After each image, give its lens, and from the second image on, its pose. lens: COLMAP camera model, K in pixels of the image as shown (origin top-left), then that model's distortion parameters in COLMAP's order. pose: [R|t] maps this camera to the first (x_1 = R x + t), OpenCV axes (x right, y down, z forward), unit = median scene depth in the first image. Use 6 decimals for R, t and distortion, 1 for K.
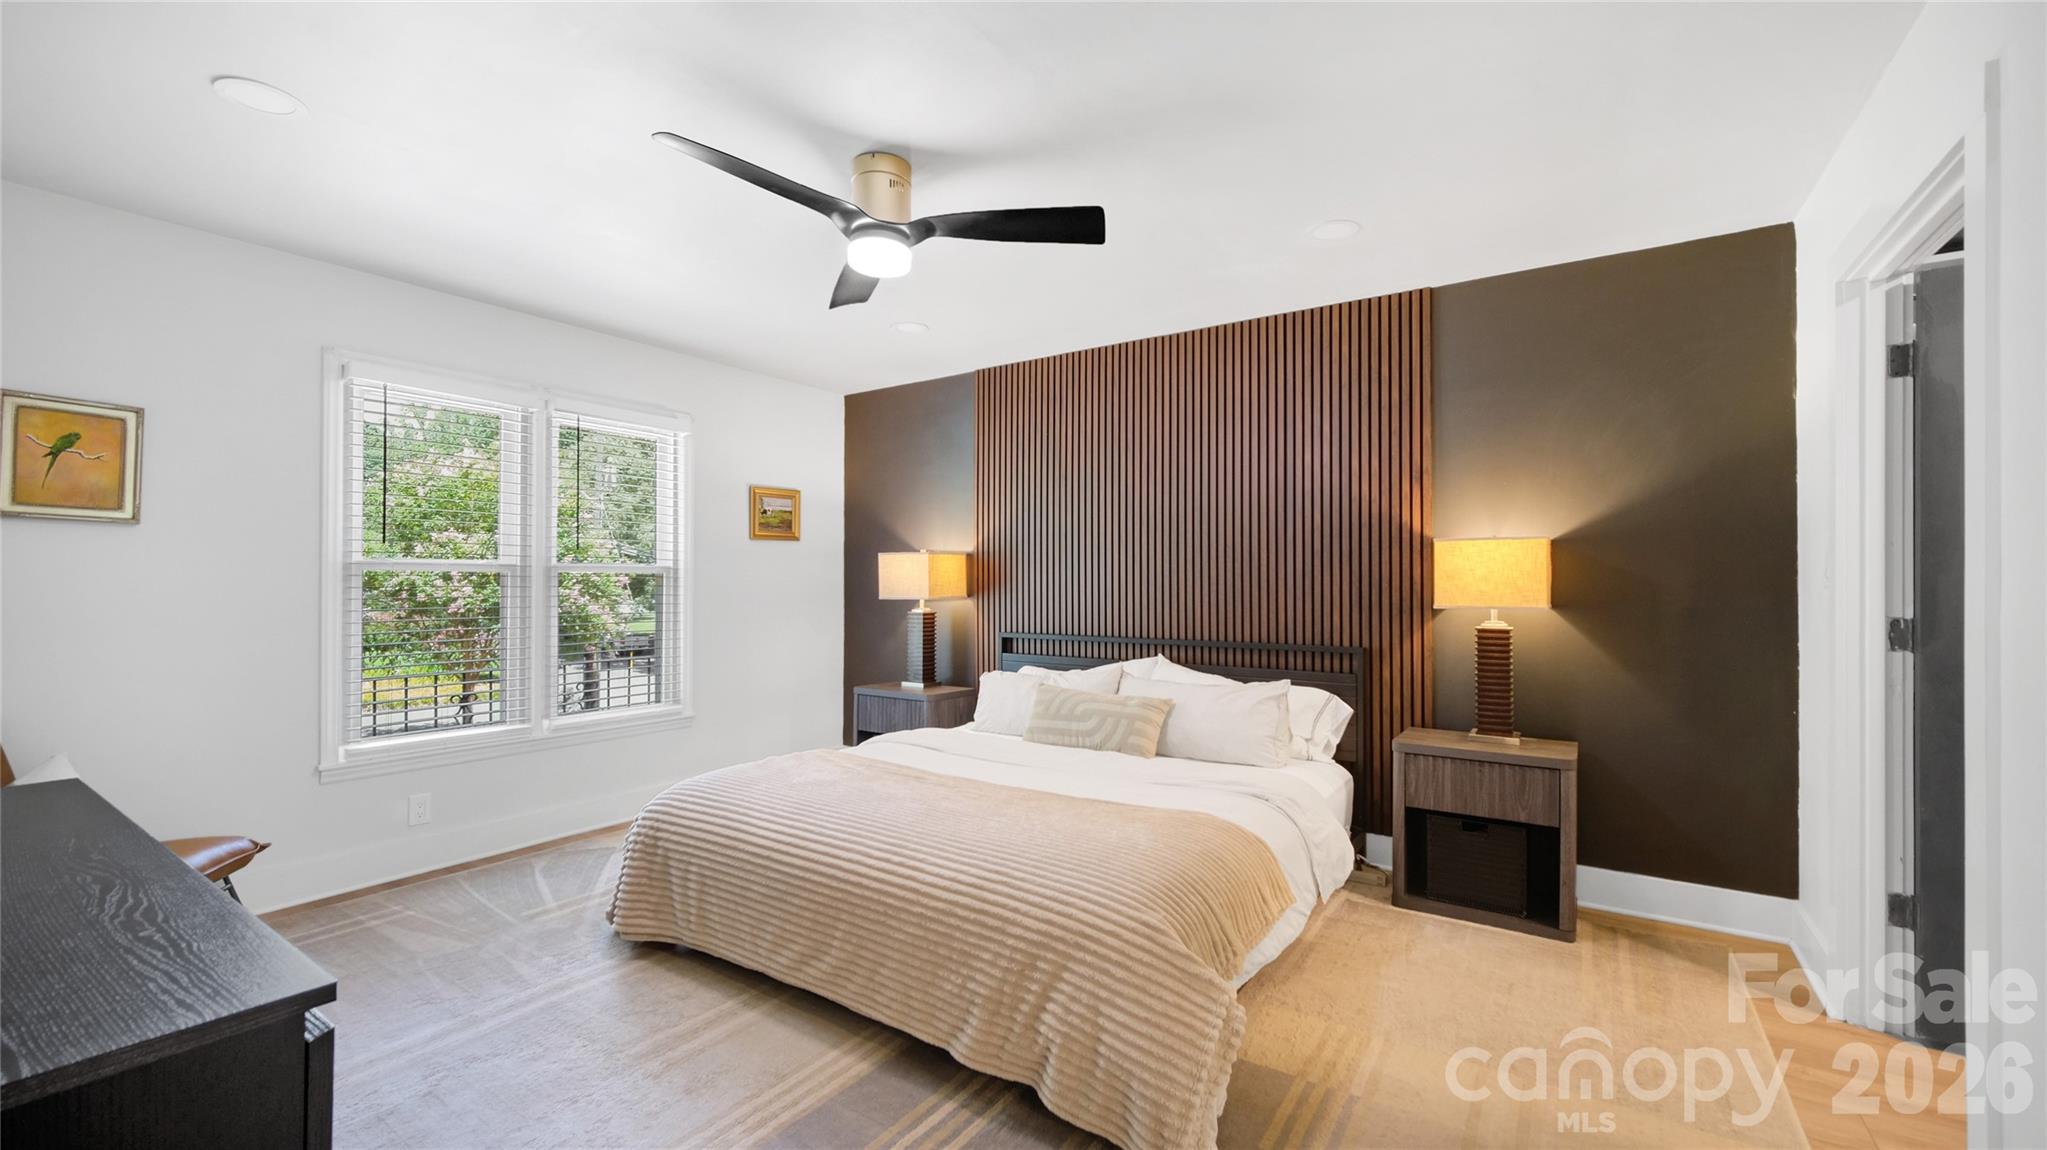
lens RADIAL K [[820.3, 0, 1023.5], [0, 820.3, 575.0], [0, 0, 1]] dist [0.003287, 0.000293]
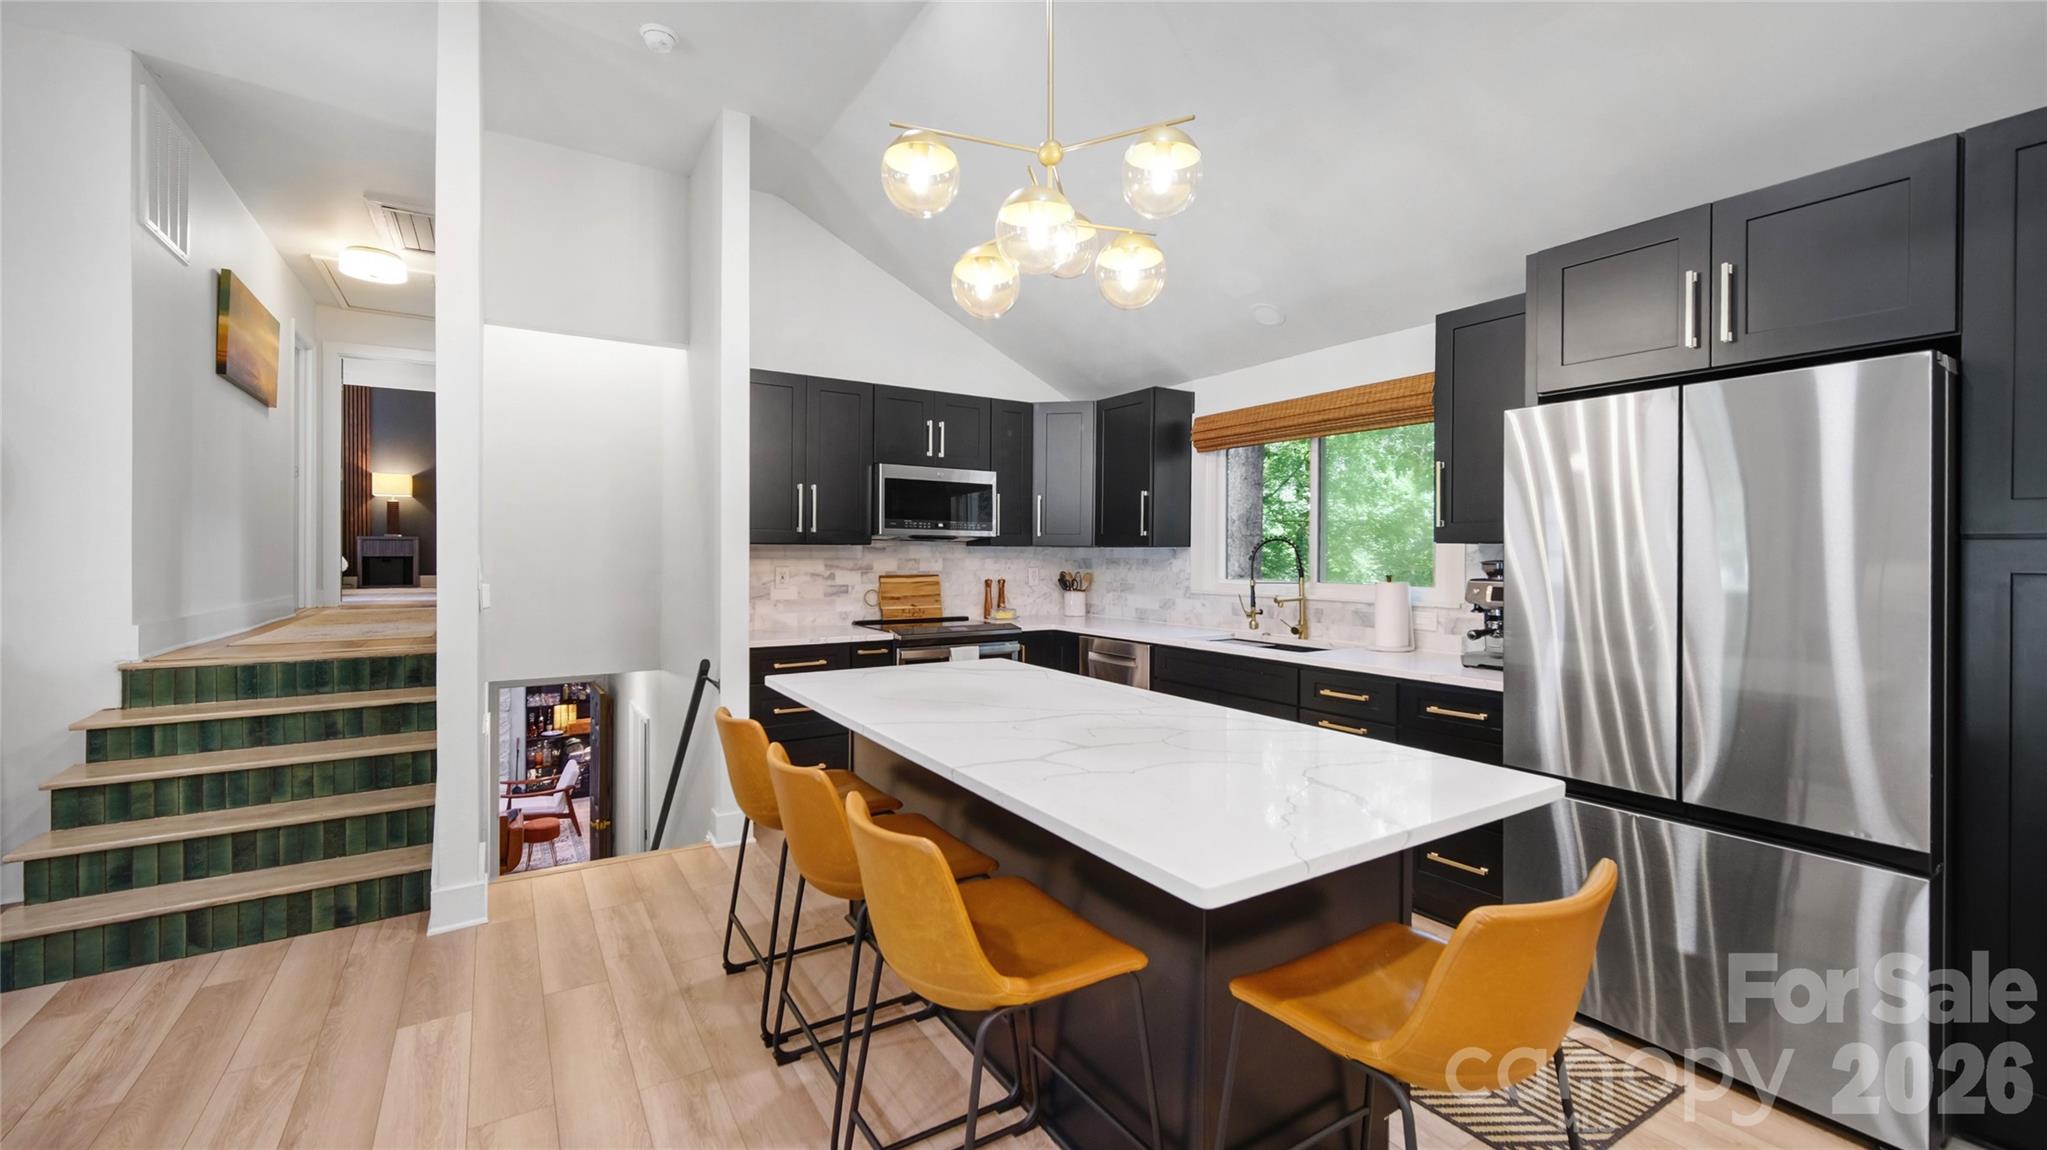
lens RADIAL K [[821.7, 0, 1016.3], [0, 821.7, 557.9], [0, 0, 1]] dist [-0.002176, -0.000053]
pose [[0.383411, -0.003186, 0.923572, -1.507027], [-0.014181, 0.999856, 0.009337, 0.228181], [-0.923469, -0.016677, 0.383310, -2.569145]]
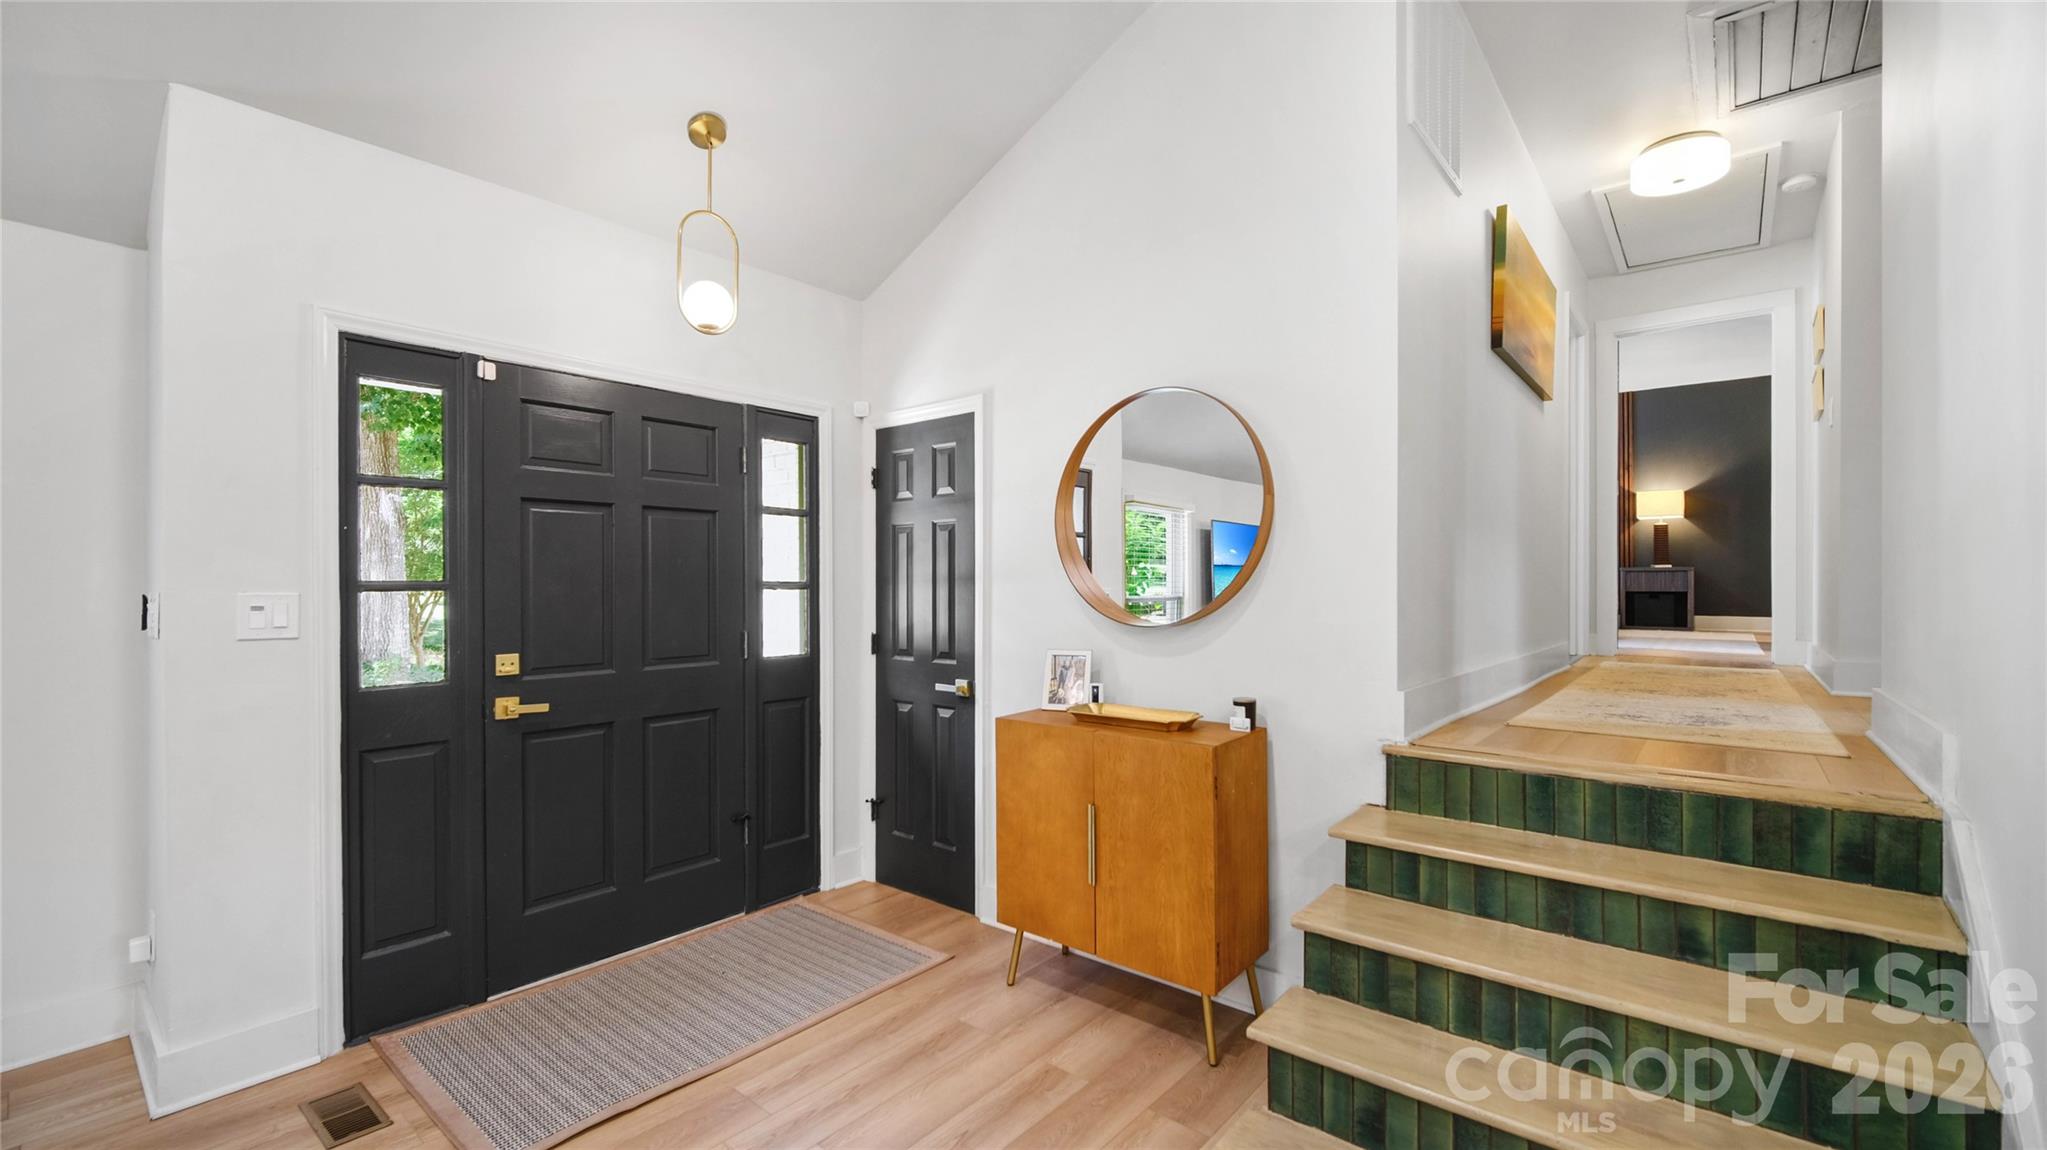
lens RADIAL K [[854.0, 0, 1023.5], [0, 854.0, 575.0], [0, 0, 1]] dist [-0.000804, -0.000234]
pose [[0.996081, 0.002295, -0.088421, -1.261205], [-0.002263, 0.999997, 0.000459, 0.236868], [0.088422, -0.000257, 0.996083, -1.969116]]
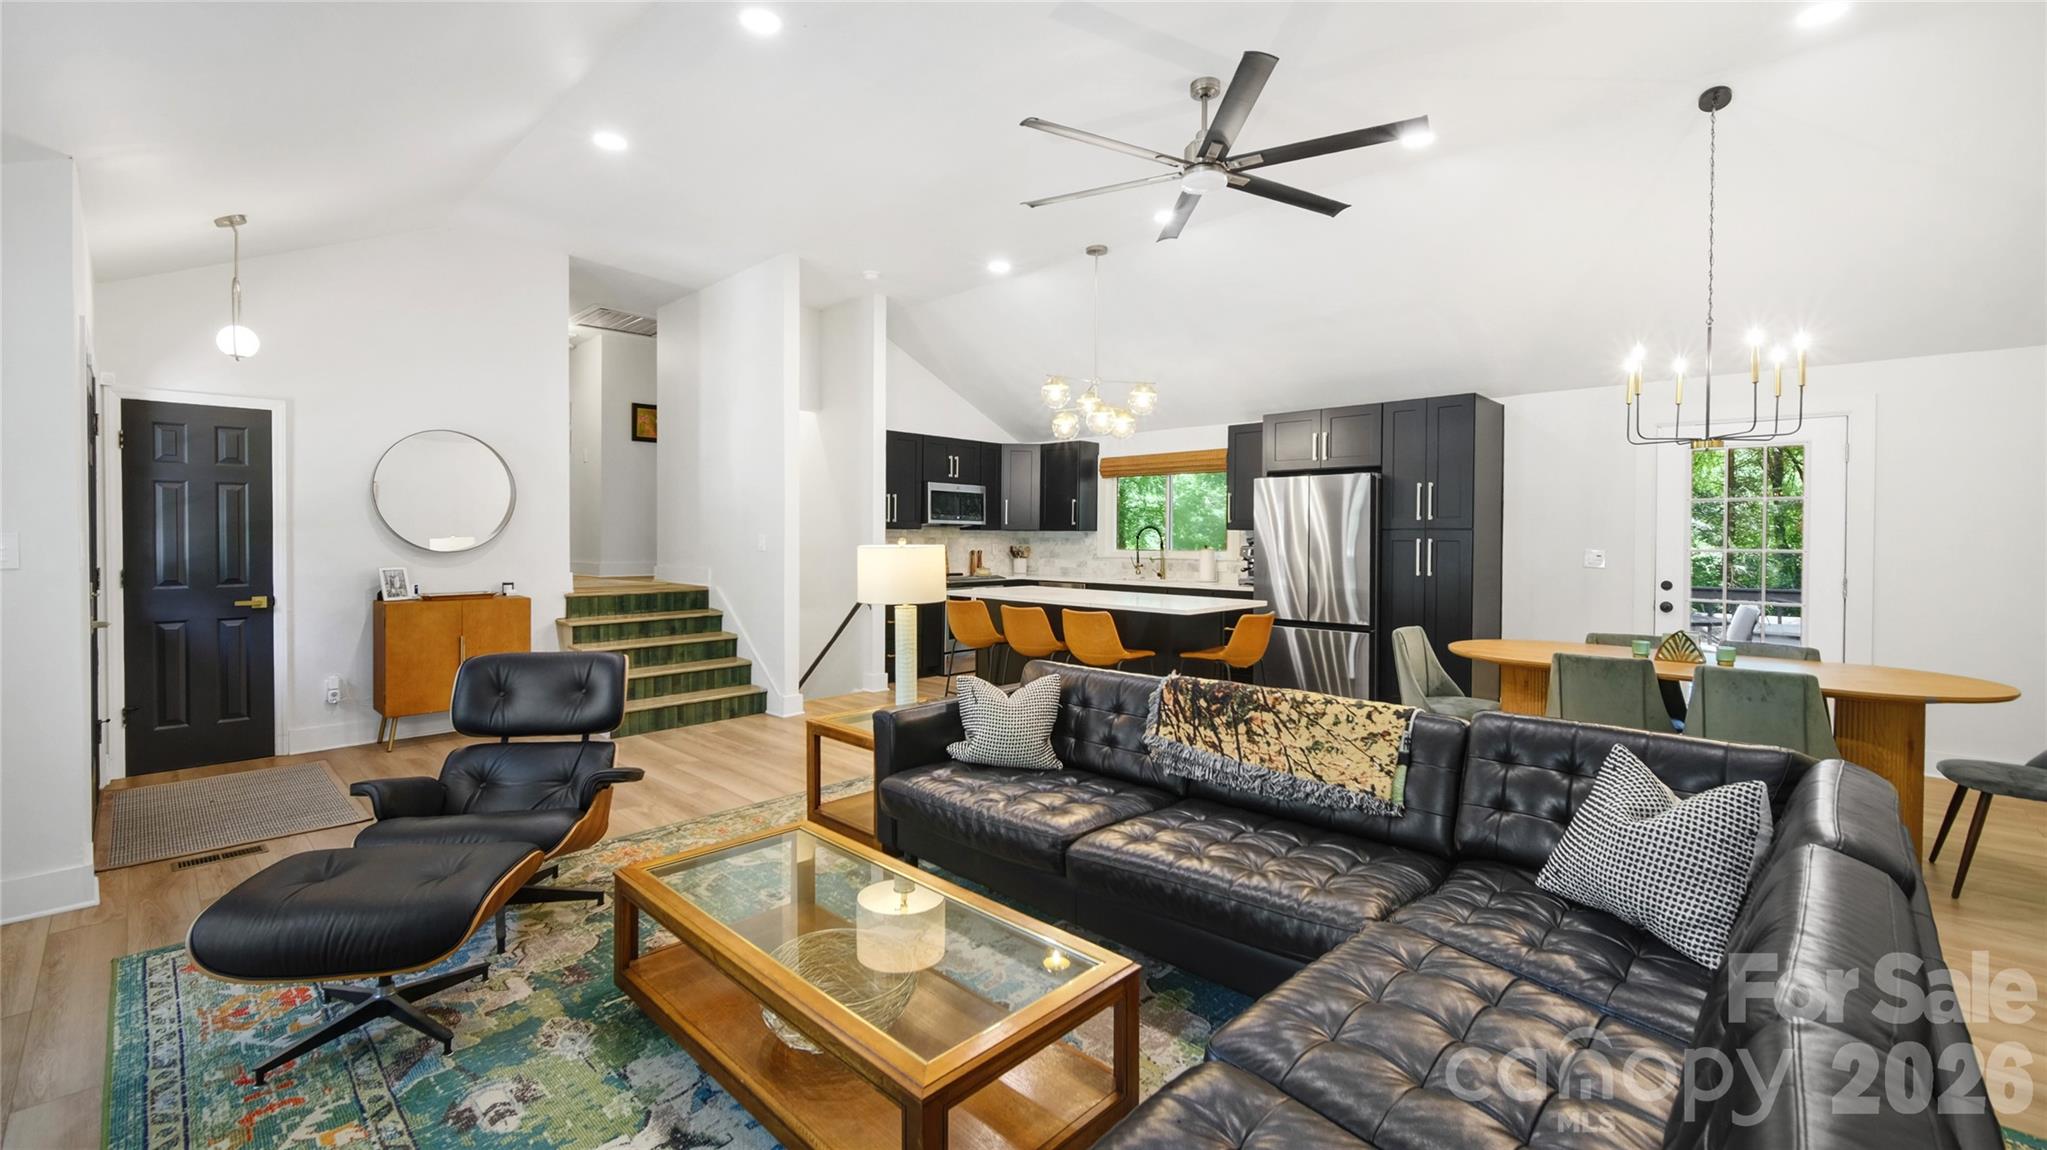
lens RADIAL K [[850.1, 0, 993.1], [0, 850.1, 546.6], [0, 0, 1]] dist [0.001842, 0.000491]
pose [[0.172719, -0.008377, 0.984935, -2.637128], [-0.016104, 0.999806, 0.011328, 0.240685], [-0.984839, -0.017818, 0.172551, -2.443130]]
